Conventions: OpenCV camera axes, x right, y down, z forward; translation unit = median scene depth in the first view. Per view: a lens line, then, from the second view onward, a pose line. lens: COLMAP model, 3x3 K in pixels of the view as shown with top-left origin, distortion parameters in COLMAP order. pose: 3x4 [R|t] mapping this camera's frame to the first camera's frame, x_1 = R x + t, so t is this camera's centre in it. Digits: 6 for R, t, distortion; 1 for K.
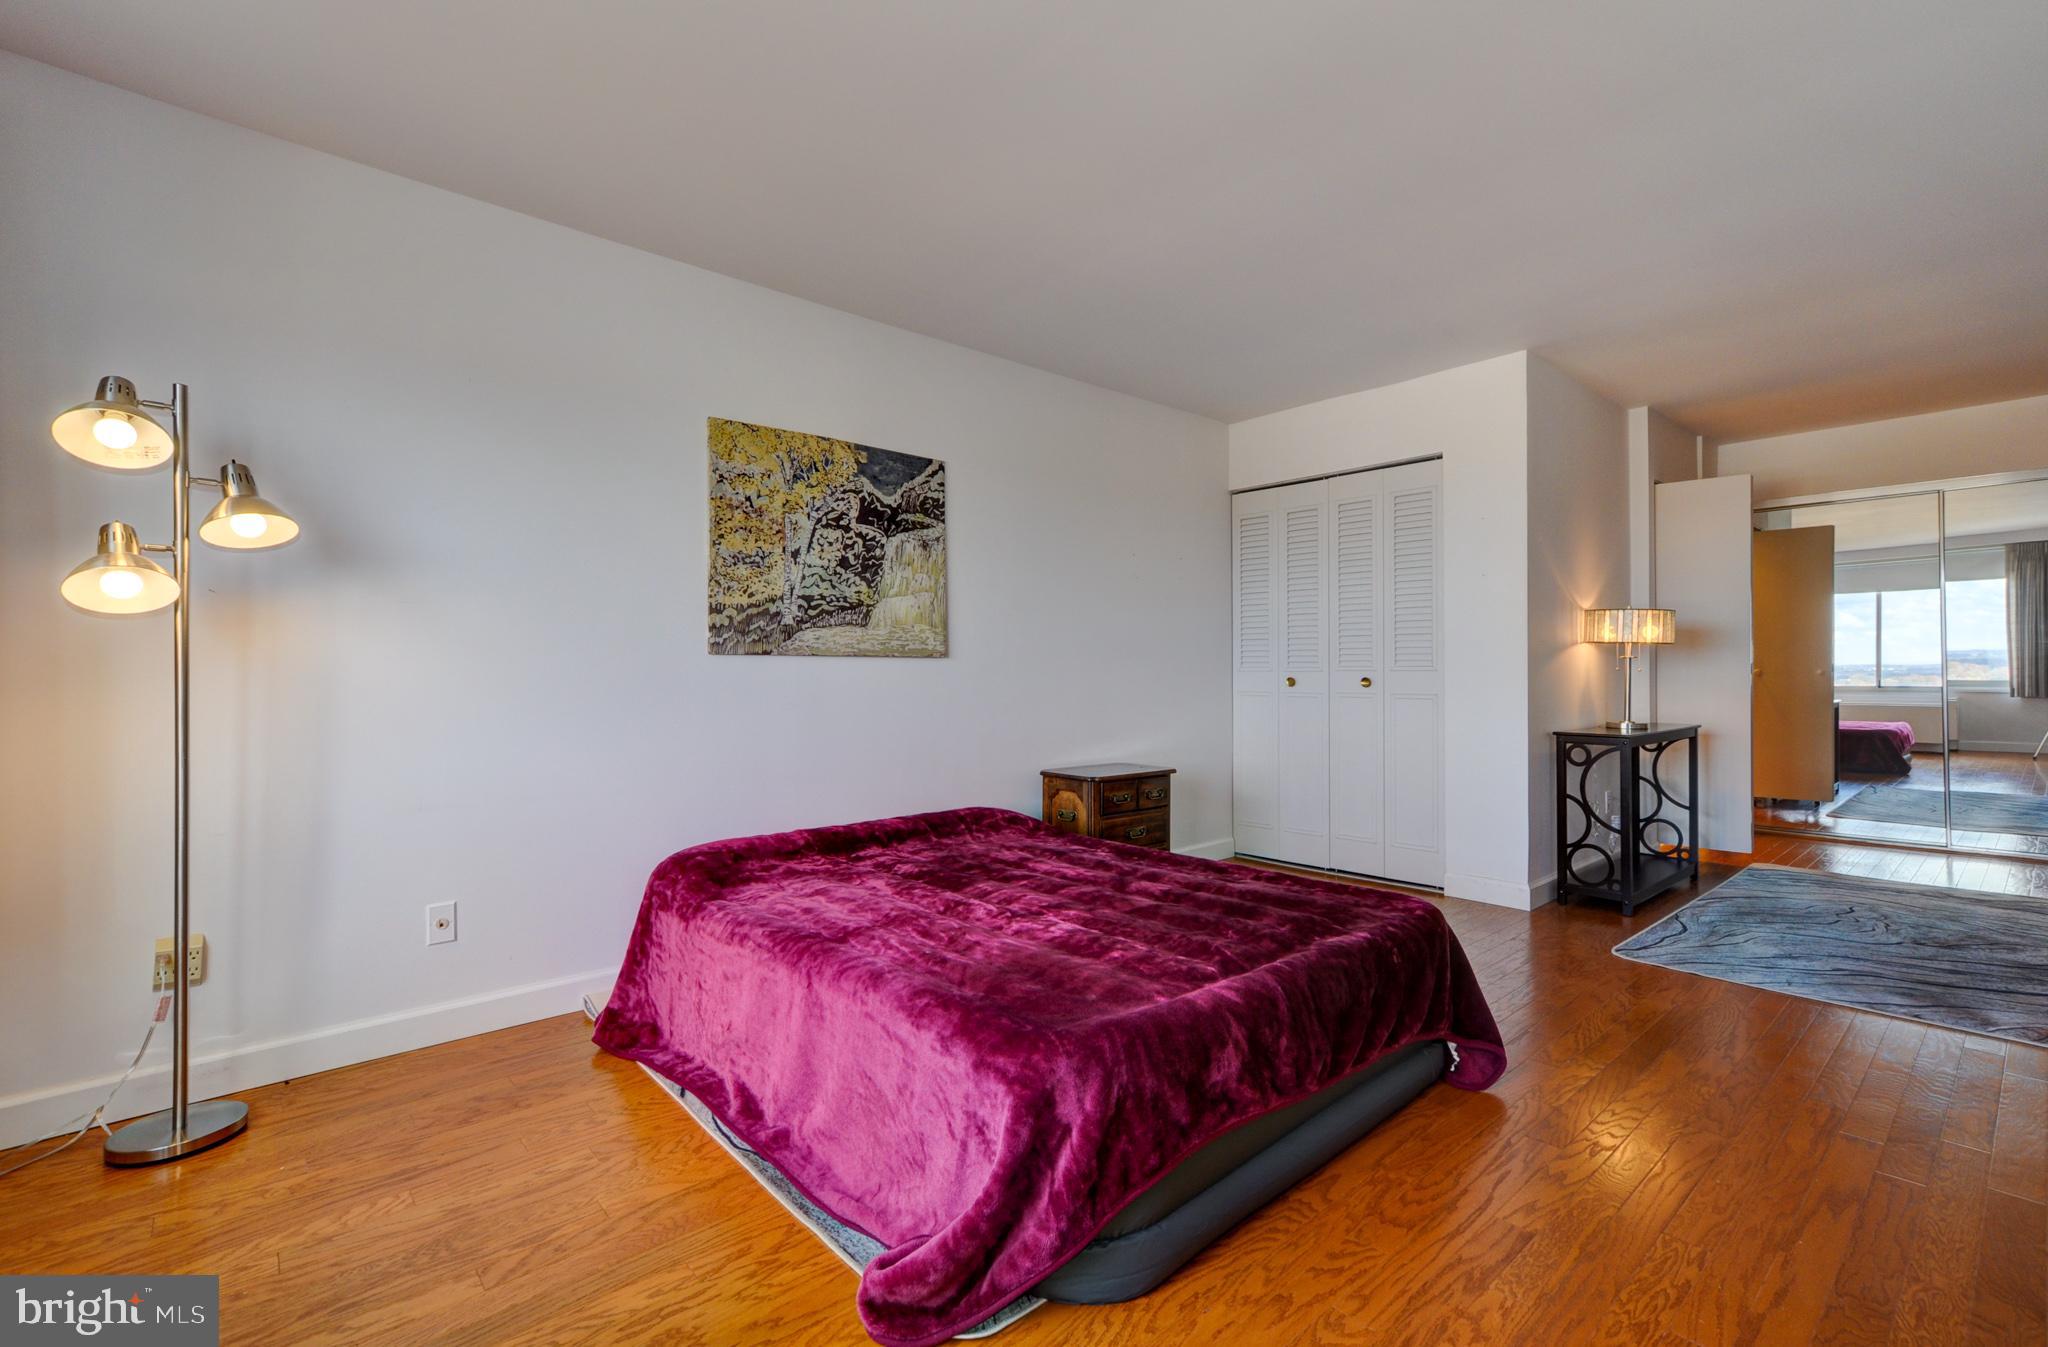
lens RADIAL K [[906.8, 0, 1024.0], [0, 906.8, 673.5], [0, 0, 1]] dist [-0.003088, -0.000253]
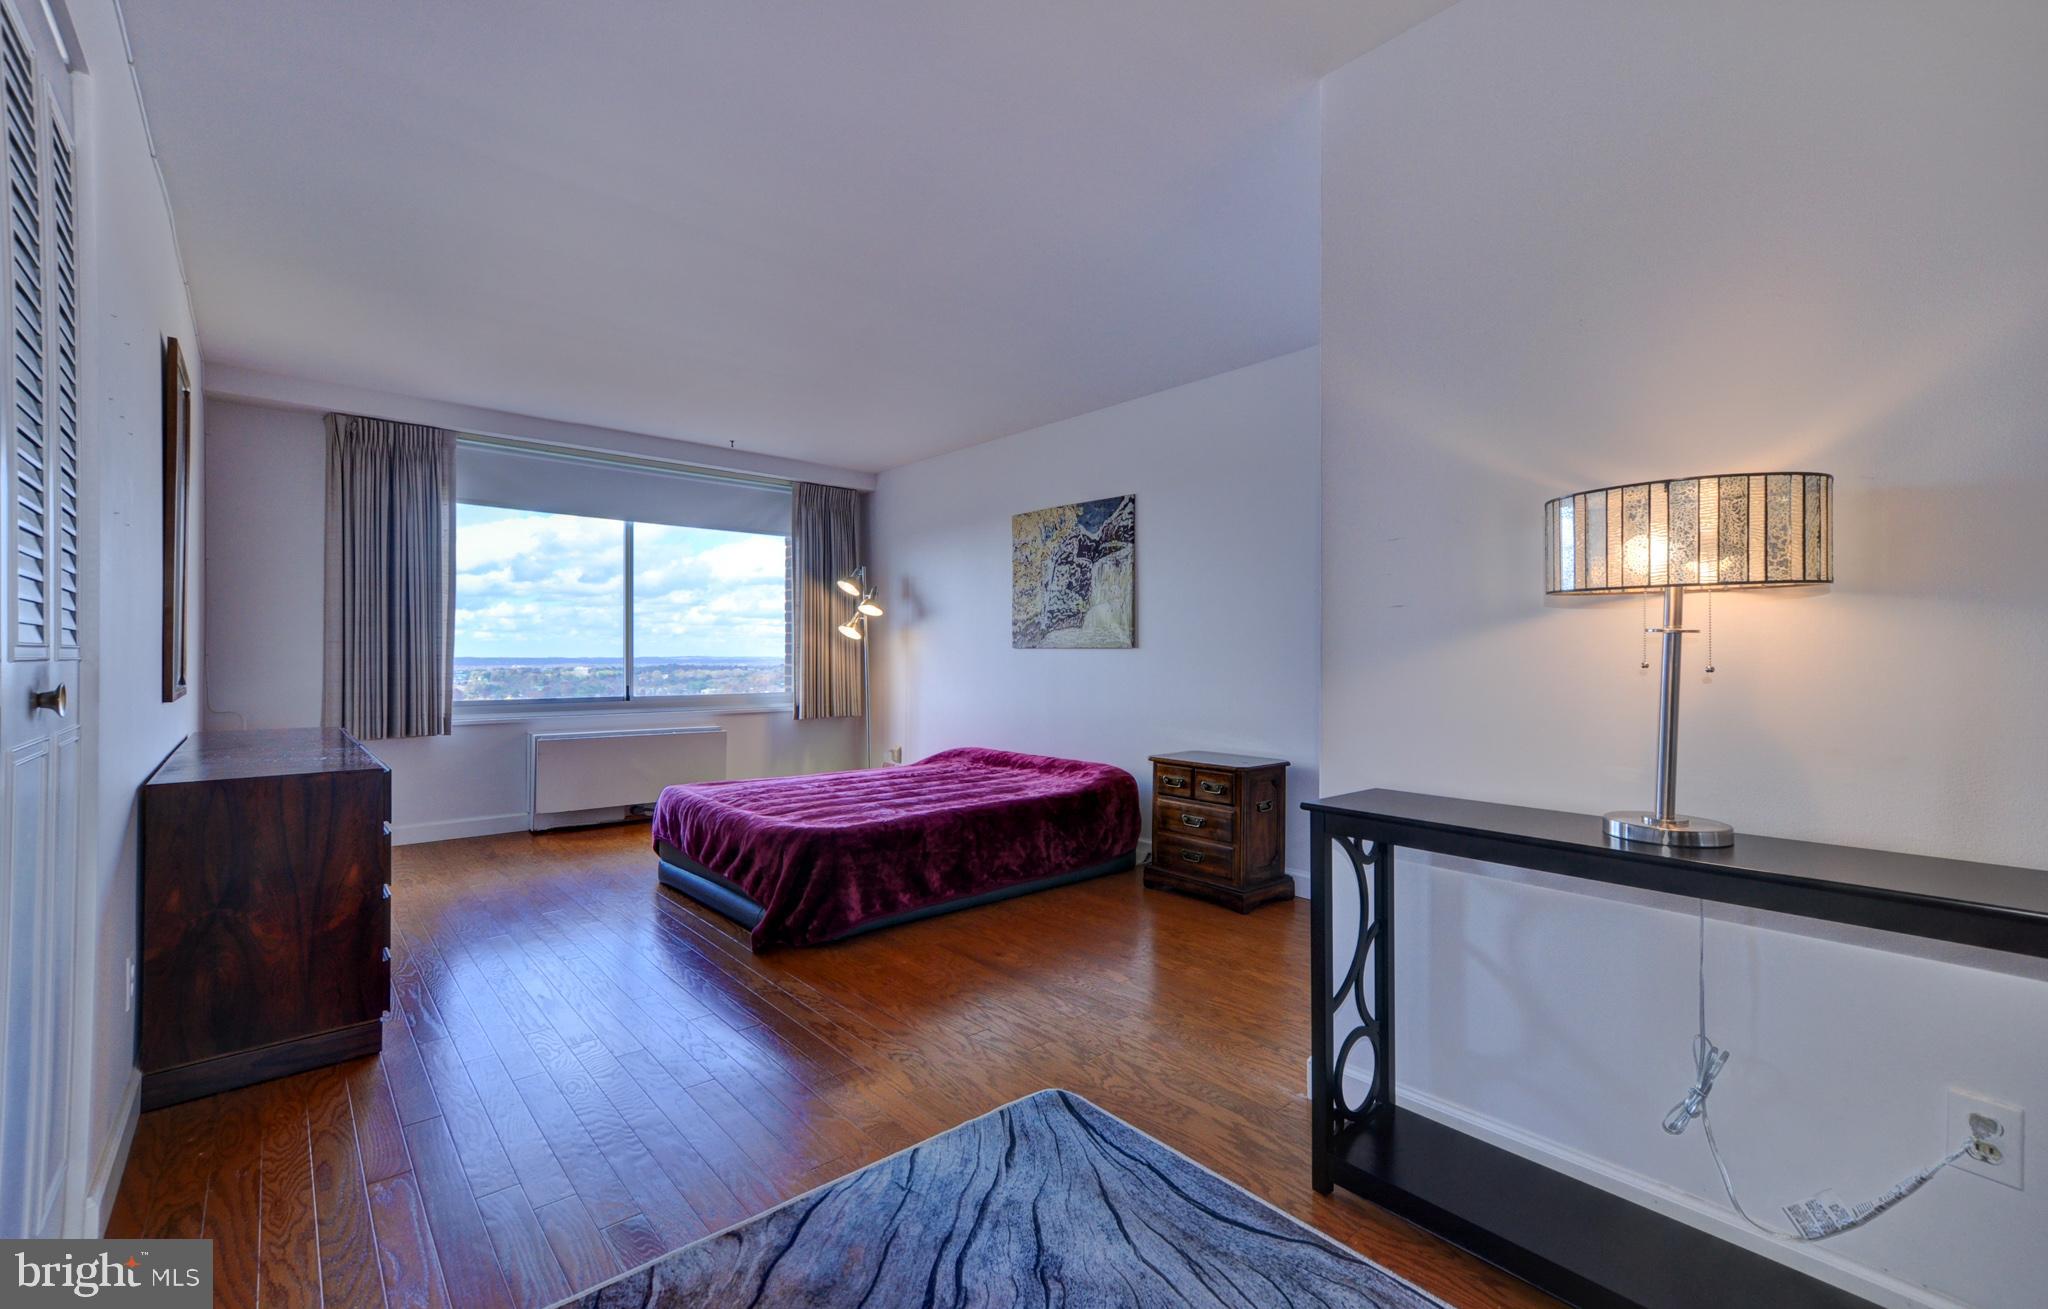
lens RADIAL K [[861.8, 0, 1024.0], [0, 861.8, 654.5], [0, 0, 1]] dist [0.000421, 0.000019]
pose [[-0.005631, 0.001814, -0.999983, 1.212342], [-0.006126, 0.999980, 0.001849, -0.011119], [0.999965, 0.006136, -0.005620, 0.924014]]
